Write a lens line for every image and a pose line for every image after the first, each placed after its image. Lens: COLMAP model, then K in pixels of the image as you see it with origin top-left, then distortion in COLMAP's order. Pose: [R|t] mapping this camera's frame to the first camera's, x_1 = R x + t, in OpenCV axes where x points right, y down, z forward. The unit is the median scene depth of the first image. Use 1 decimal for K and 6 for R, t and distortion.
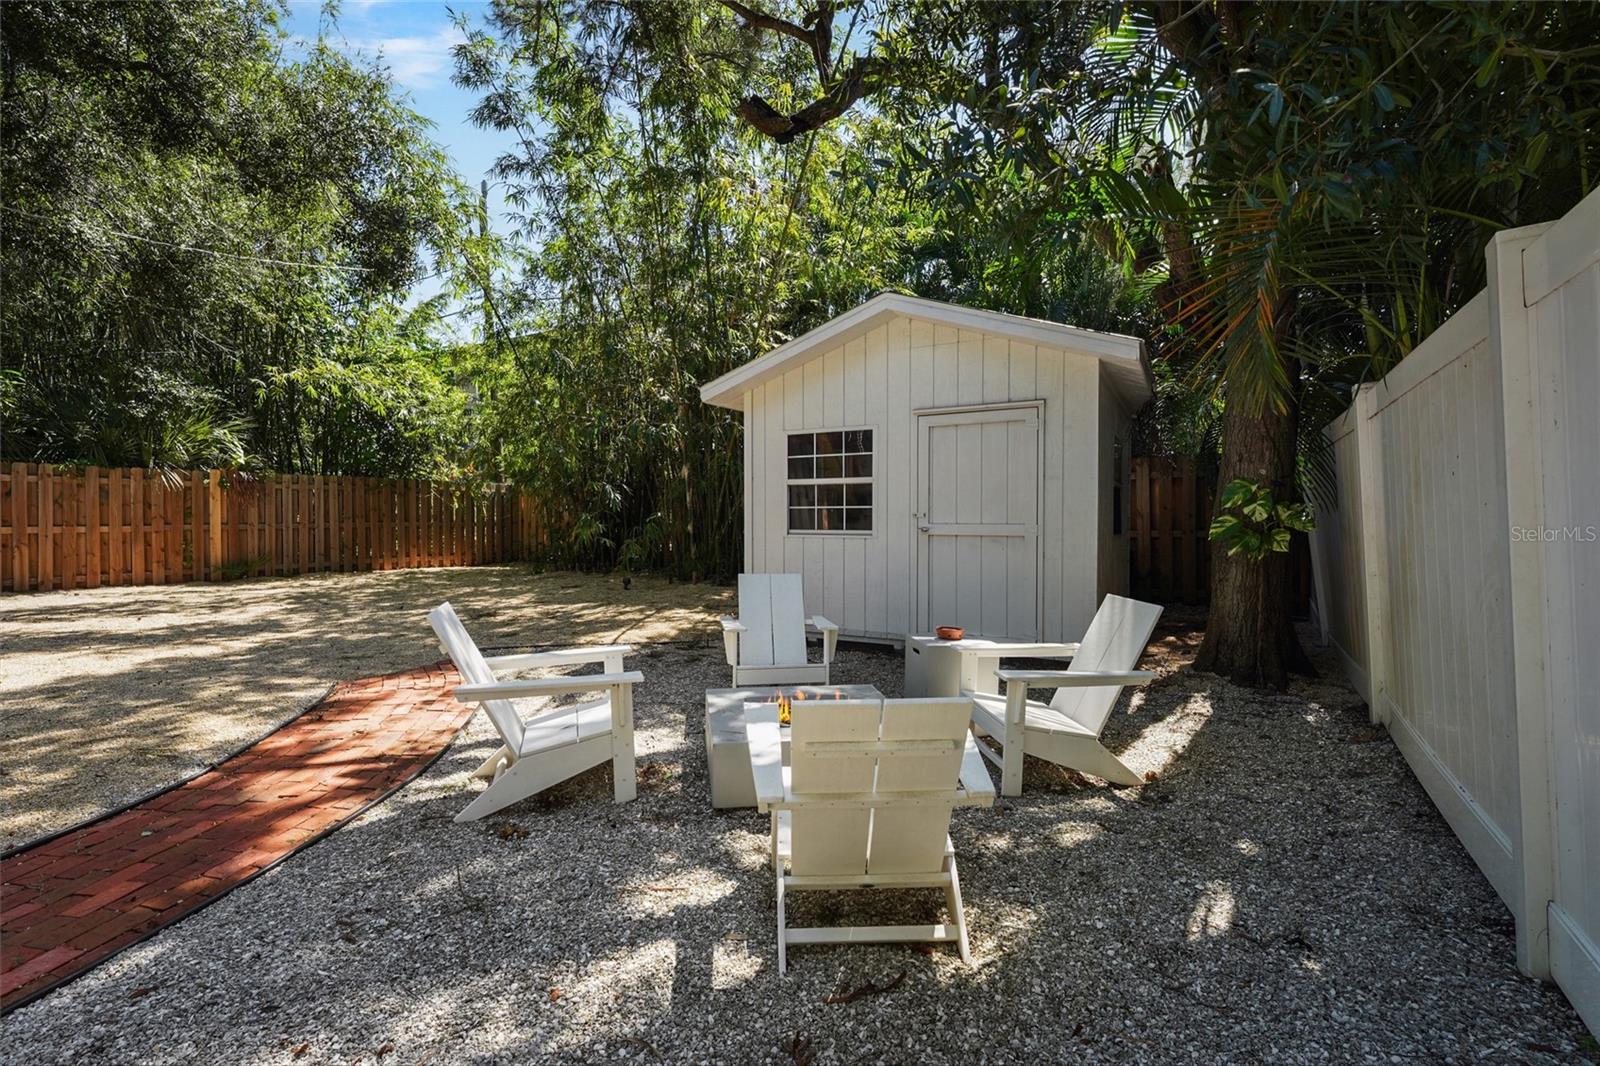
lens RADIAL K [[721.2, 0, 797.8], [0, 721.2, 523.8], [0, 0, 1]] dist [-0.000235, -0.000475]
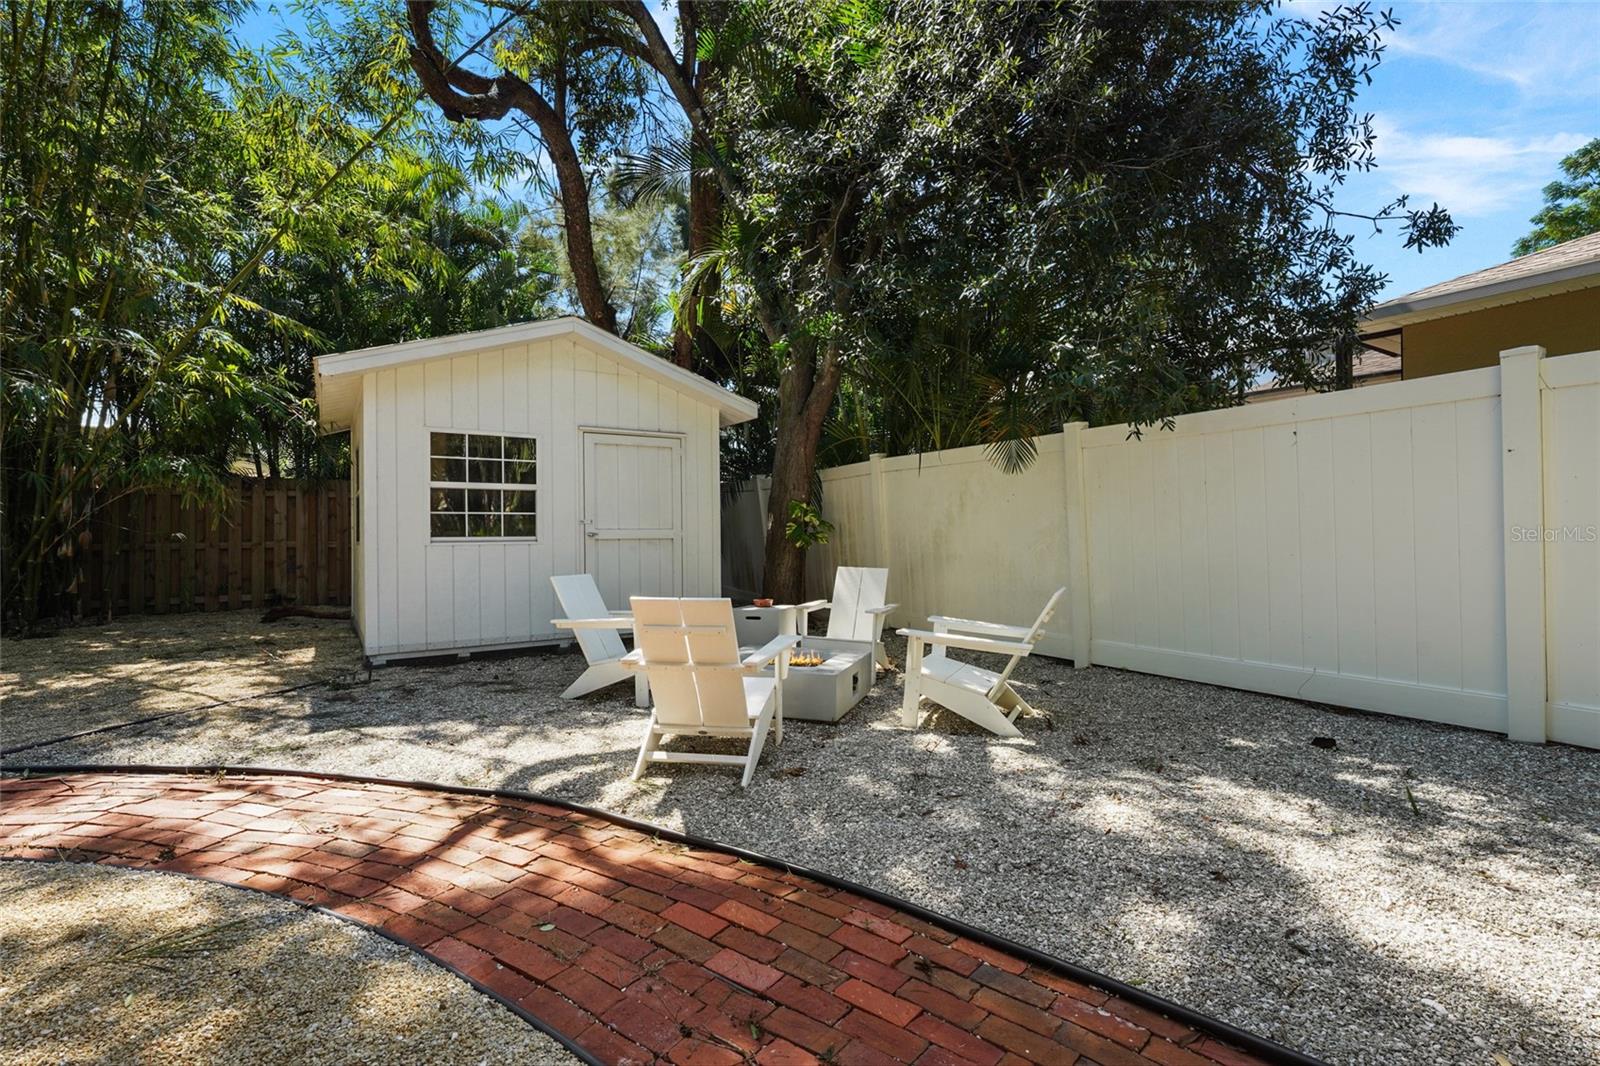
lens RADIAL K [[721.2, 0, 797.8], [0, 721.2, 523.8], [0, 0, 1]] dist [-0.000235, -0.000475]
pose [[0.457006, 0.007840, 0.889429, -0.639532], [0.016931, 0.999703, -0.017511, 0.015868], [-0.889302, 0.023061, 0.456738, 0.191607]]
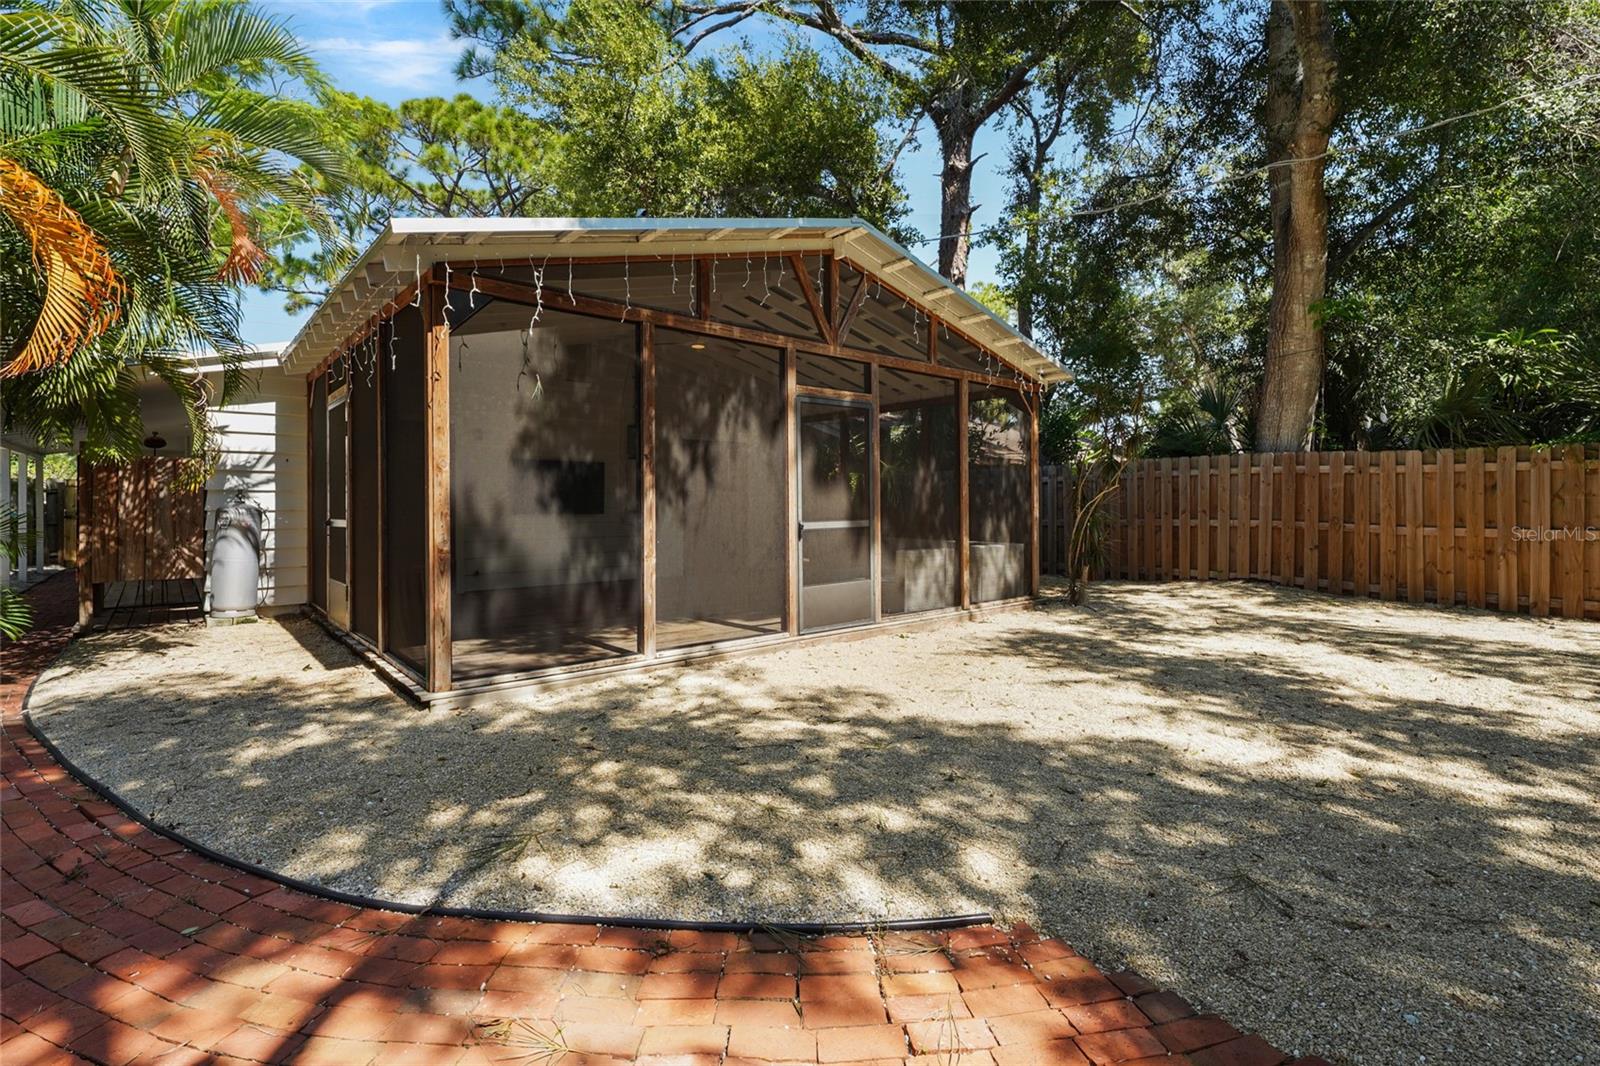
lens RADIAL K [[730.7, 0, 815.3], [0, 730.7, 507.7], [0, 0, 1]] dist [-0.002550, -0.000127]
pose [[-0.312715, 0.000691, -0.949847, -0.155137], [-0.011587, 0.999923, 0.004542, -0.021621], [0.949776, 0.012427, -0.312683, 0.852730]]
